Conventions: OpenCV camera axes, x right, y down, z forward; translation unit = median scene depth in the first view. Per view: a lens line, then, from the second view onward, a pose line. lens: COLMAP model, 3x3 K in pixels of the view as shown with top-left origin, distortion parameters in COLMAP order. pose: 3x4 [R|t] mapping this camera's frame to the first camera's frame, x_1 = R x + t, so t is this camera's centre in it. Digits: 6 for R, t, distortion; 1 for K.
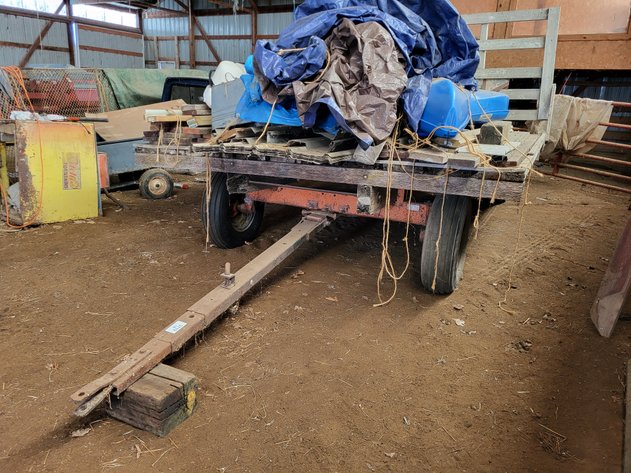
lens RADIAL K [[474.6, 0, 315.5], [0, 474.6, 236.5], [0, 0, 1]] dist [0.028801, -0.009400]
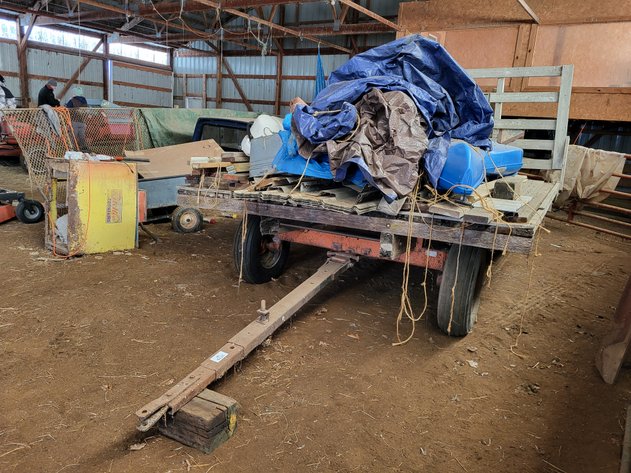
lens RADIAL K [[479.1, 0, 314.2], [0, 479.1, 231.7], [0, 0, 1]] dist [0.021404, -0.003067]
pose [[0.998853, 0.034969, -0.032706, -0.027763], [-0.037391, 0.996356, -0.076653, -0.018366], [0.029906, 0.077788, 0.996521, -0.105454]]
